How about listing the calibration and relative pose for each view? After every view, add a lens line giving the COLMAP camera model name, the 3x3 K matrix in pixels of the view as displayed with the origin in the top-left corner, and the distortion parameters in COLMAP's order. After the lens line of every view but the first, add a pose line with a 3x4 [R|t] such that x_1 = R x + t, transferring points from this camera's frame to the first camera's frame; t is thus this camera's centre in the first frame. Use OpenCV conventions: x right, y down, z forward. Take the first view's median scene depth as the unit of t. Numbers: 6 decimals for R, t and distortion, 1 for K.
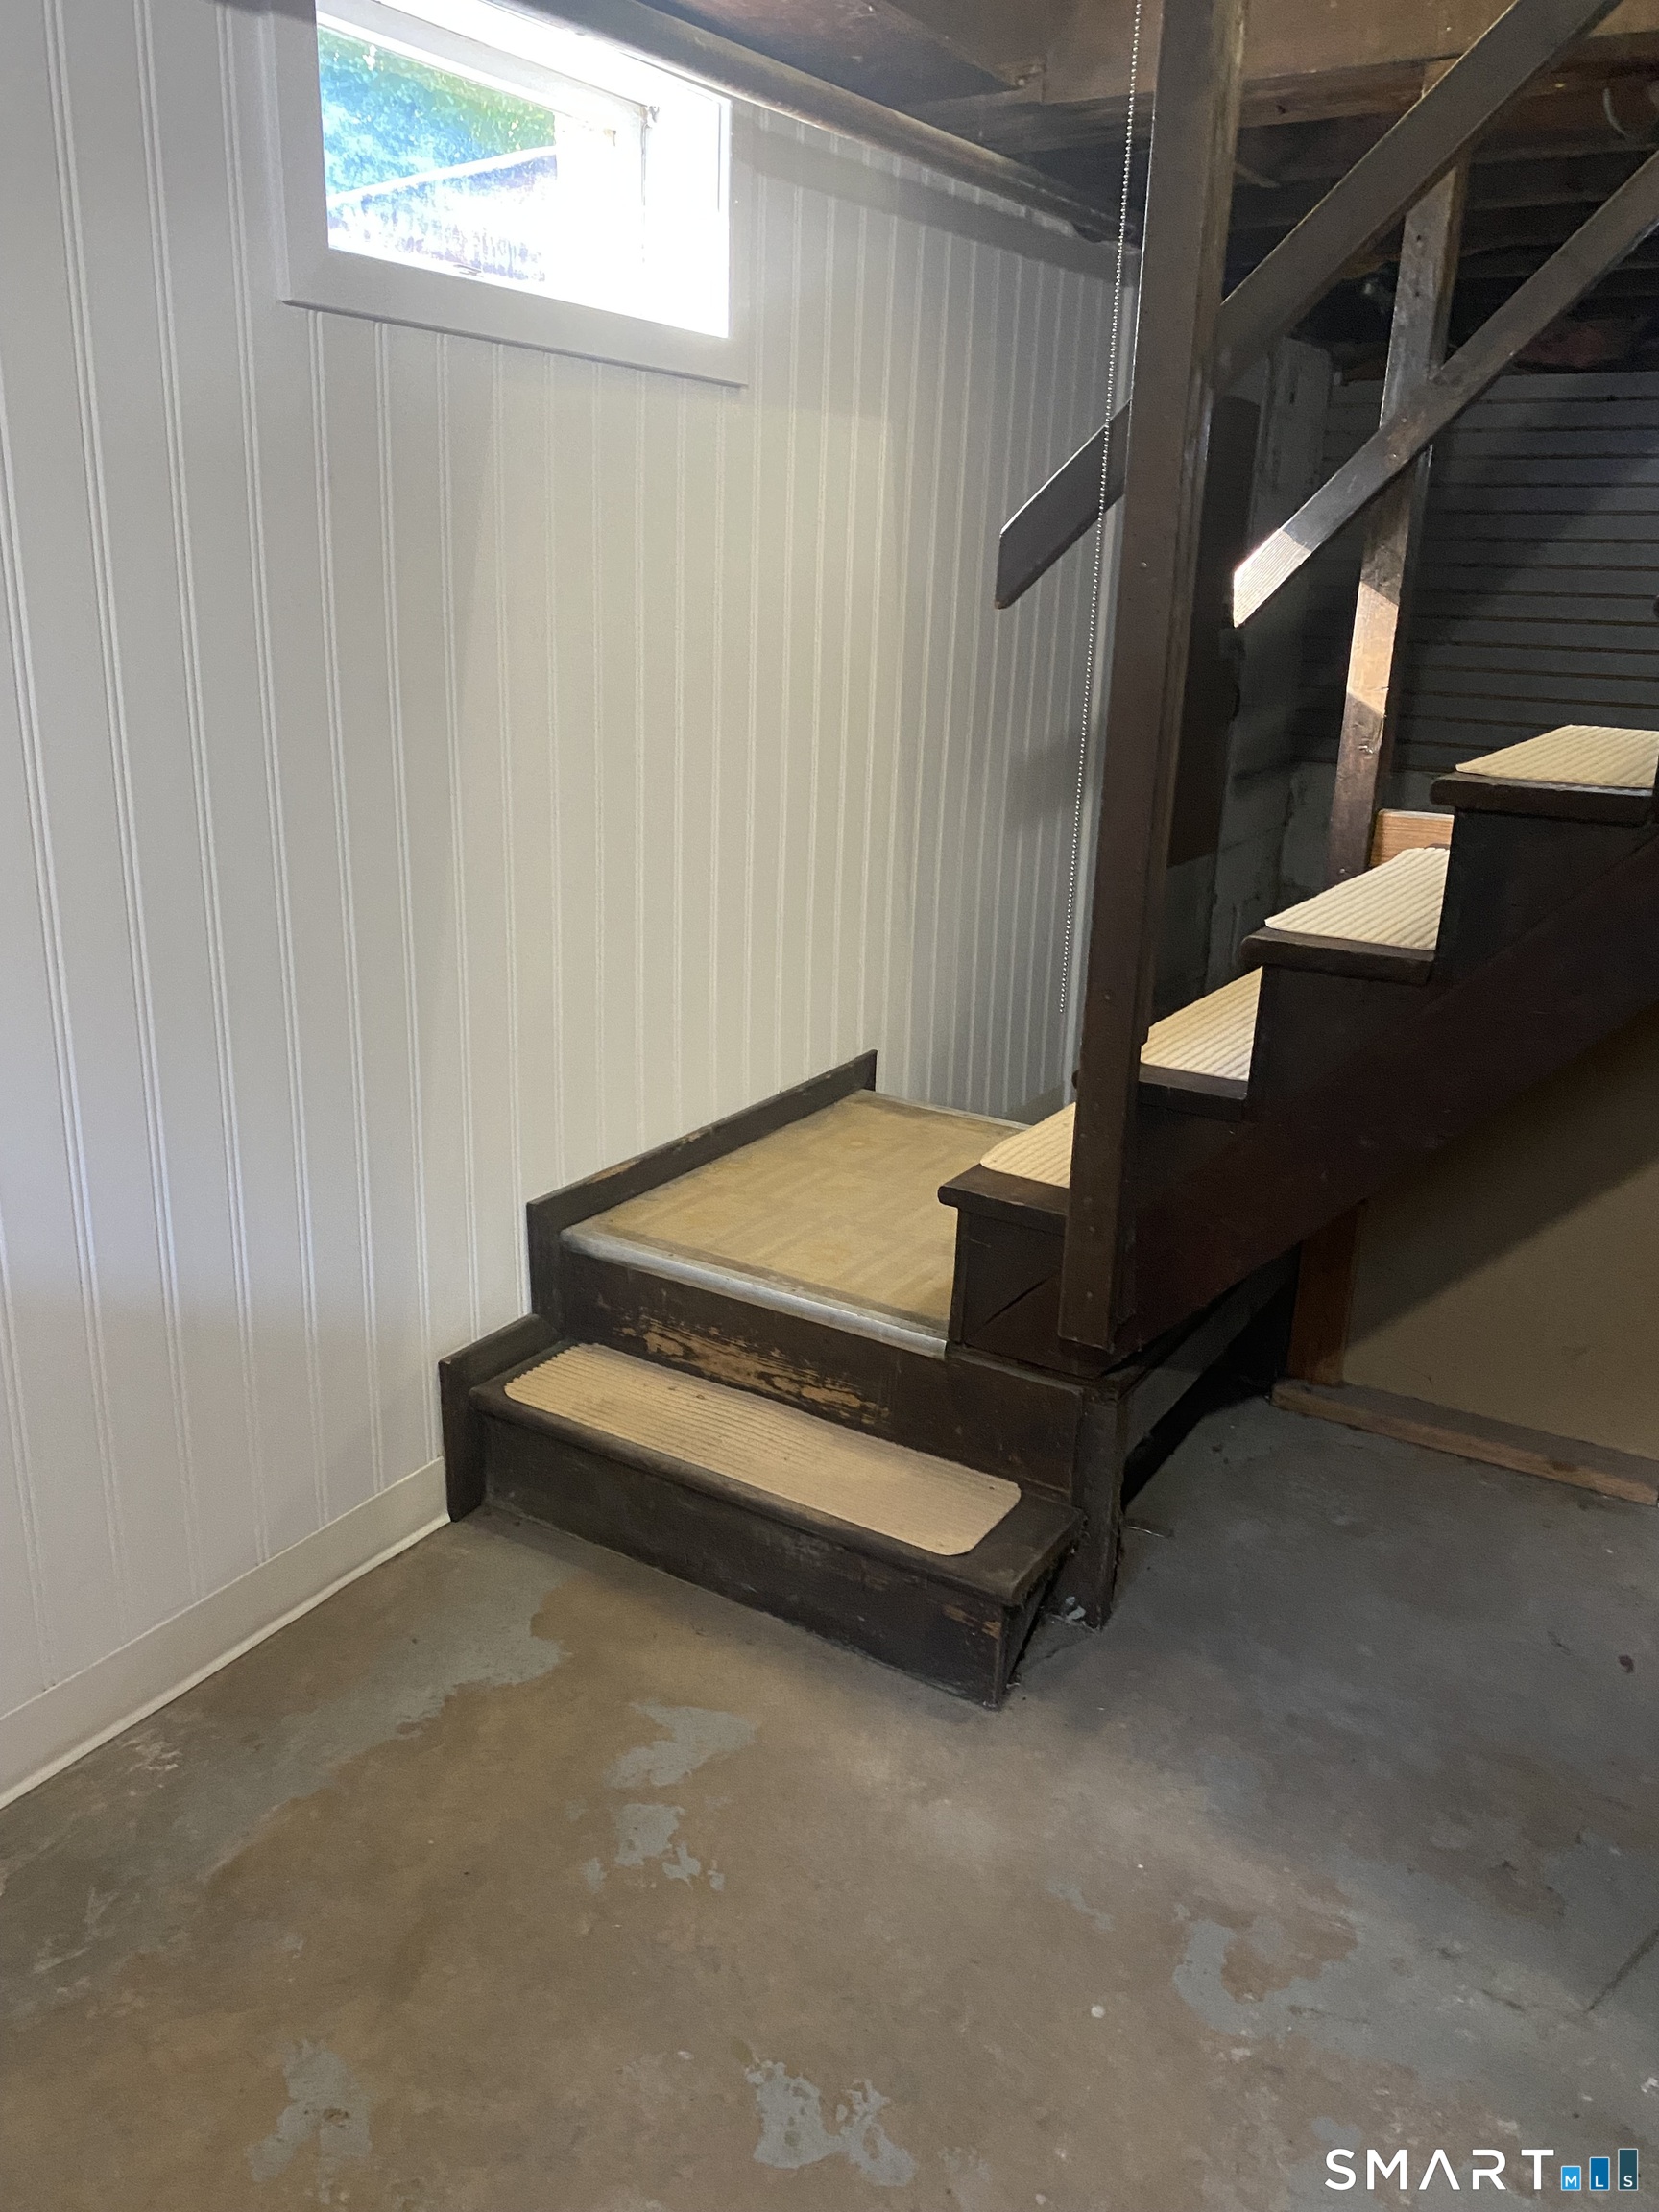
lens RADIAL K [[1669.3, 0, 814.5], [0, 1669.3, 1094.8], [0, 0, 1]] dist [0.037878, -0.045255]
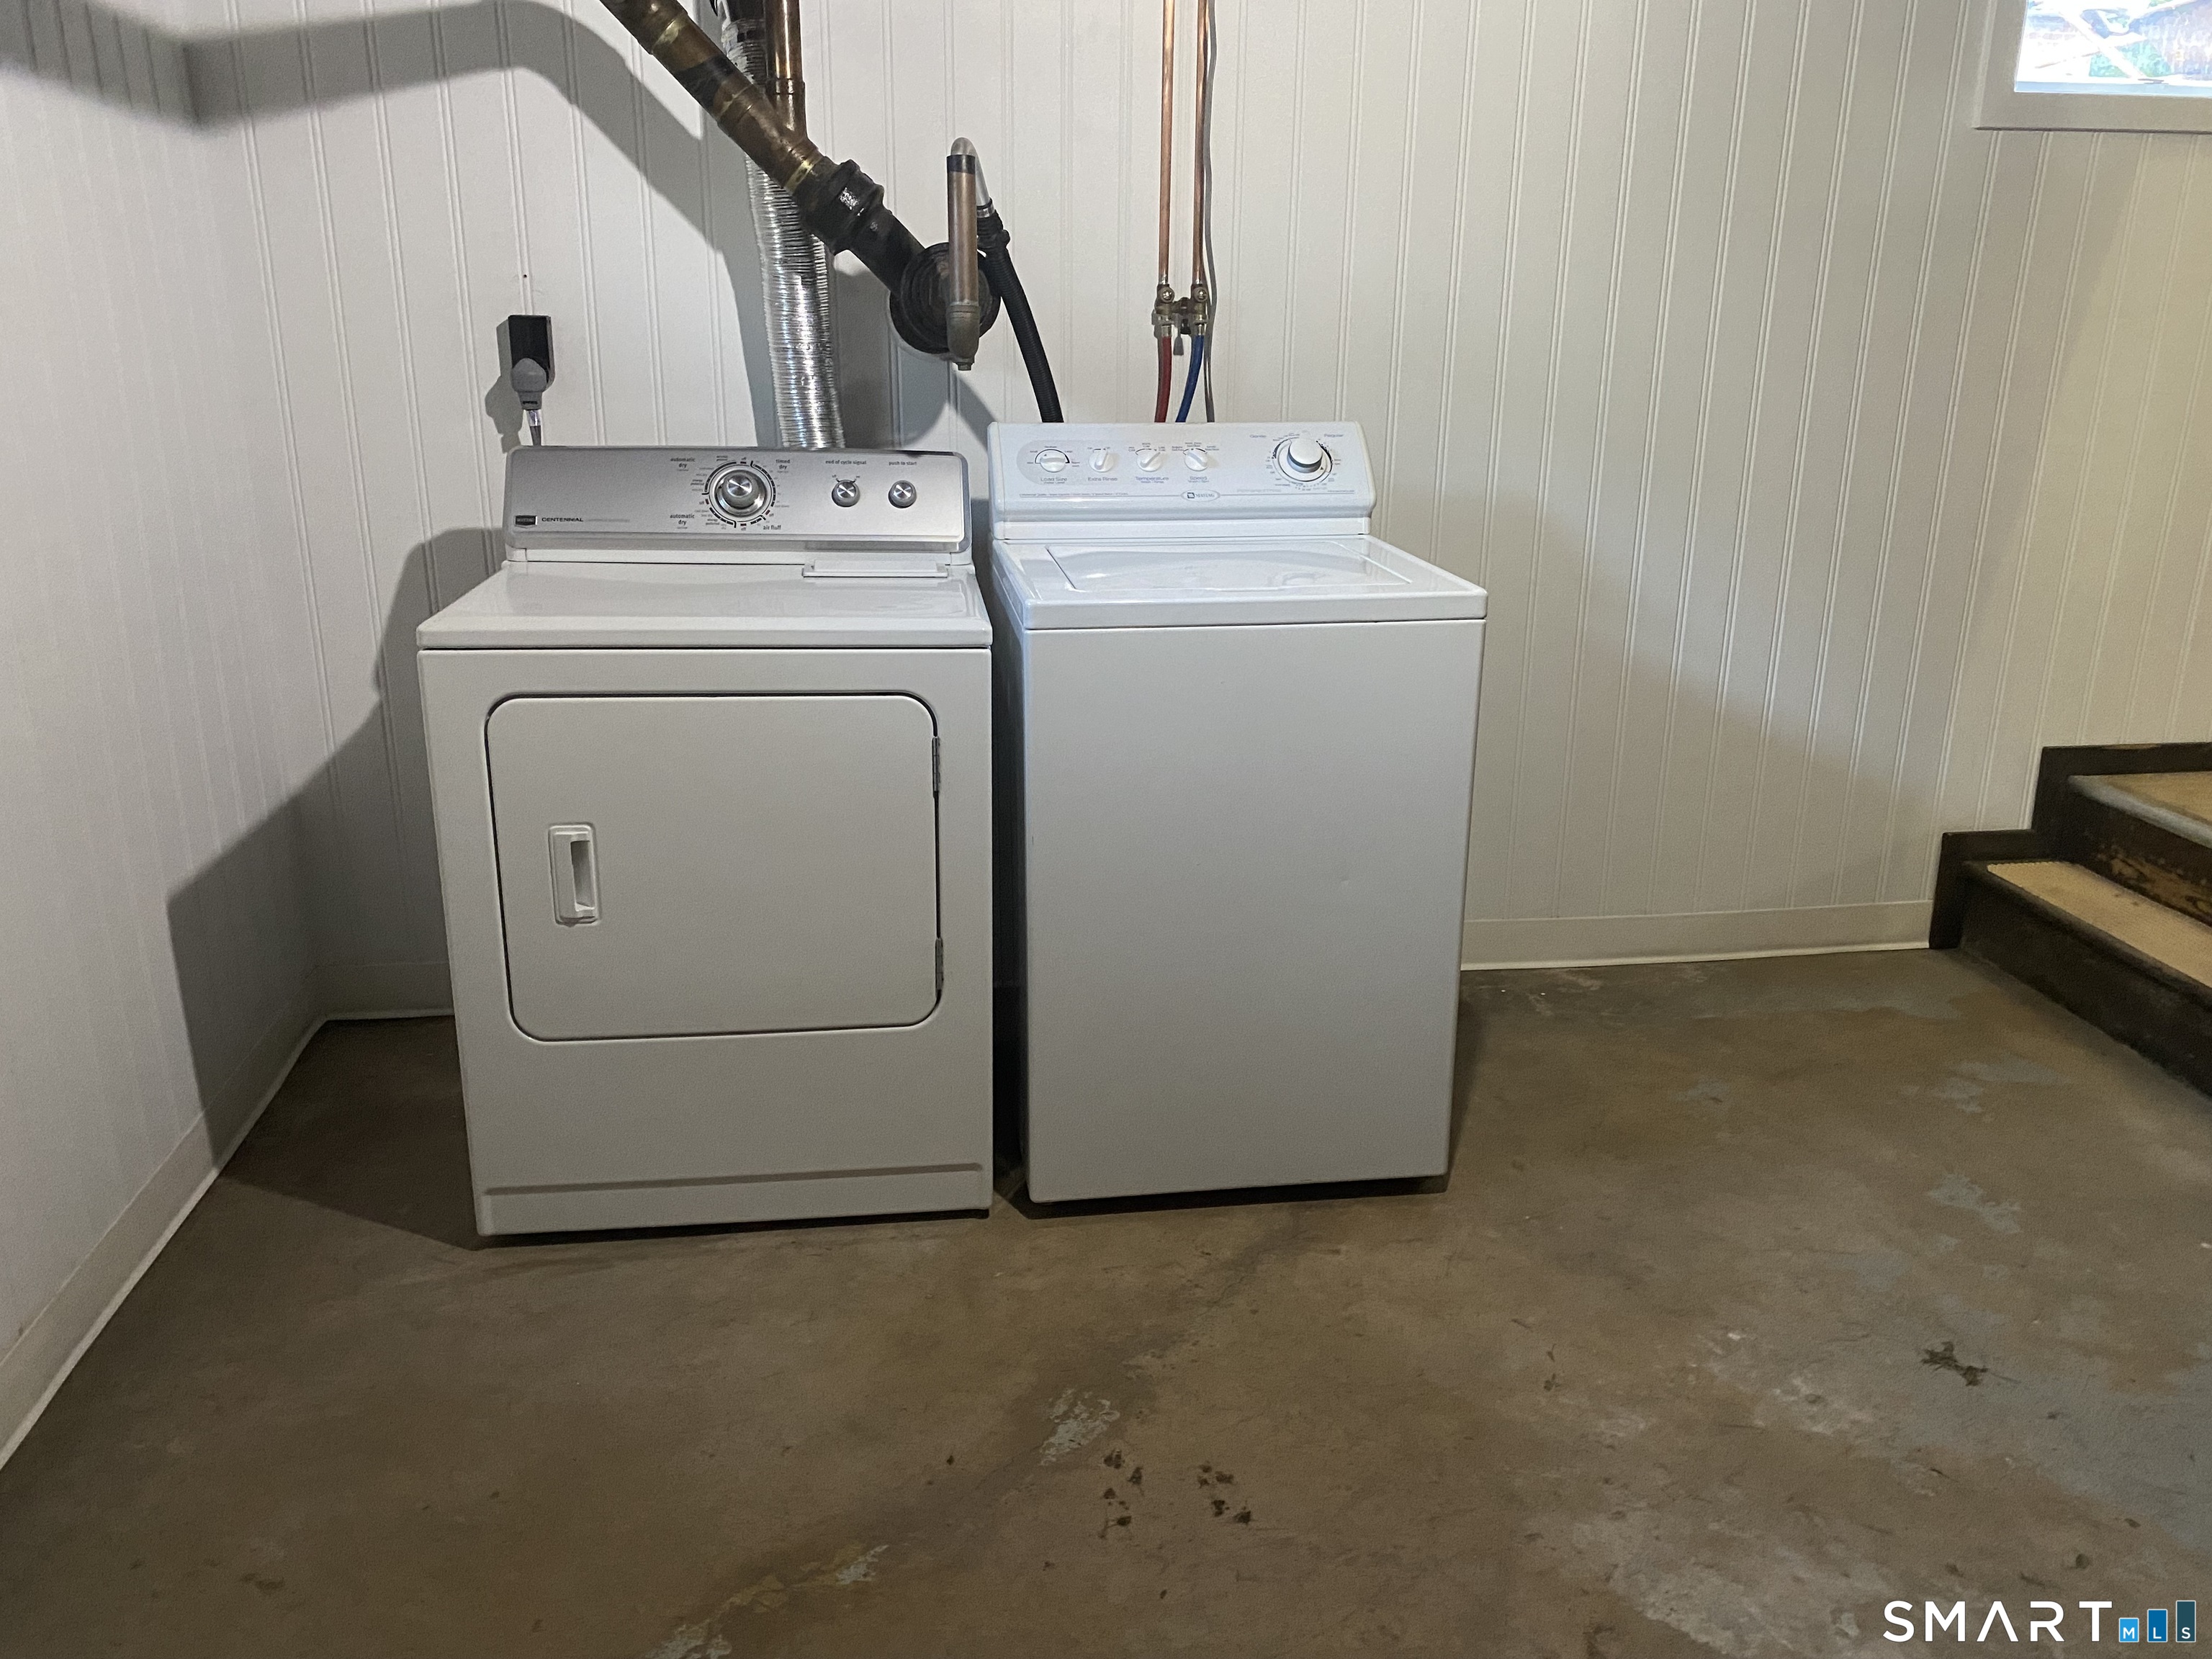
lens RADIAL K [[1669.3, 0, 1111.2], [0, 1669.3, 818.5], [0, 0, 1]] dist [0.037878, -0.045255]
pose [[0.631564, 0.203870, -0.748040, 0.409565], [-0.222079, 0.971952, 0.077394, 0.191869], [0.742837, 0.117245, 0.659125, -0.513353]]
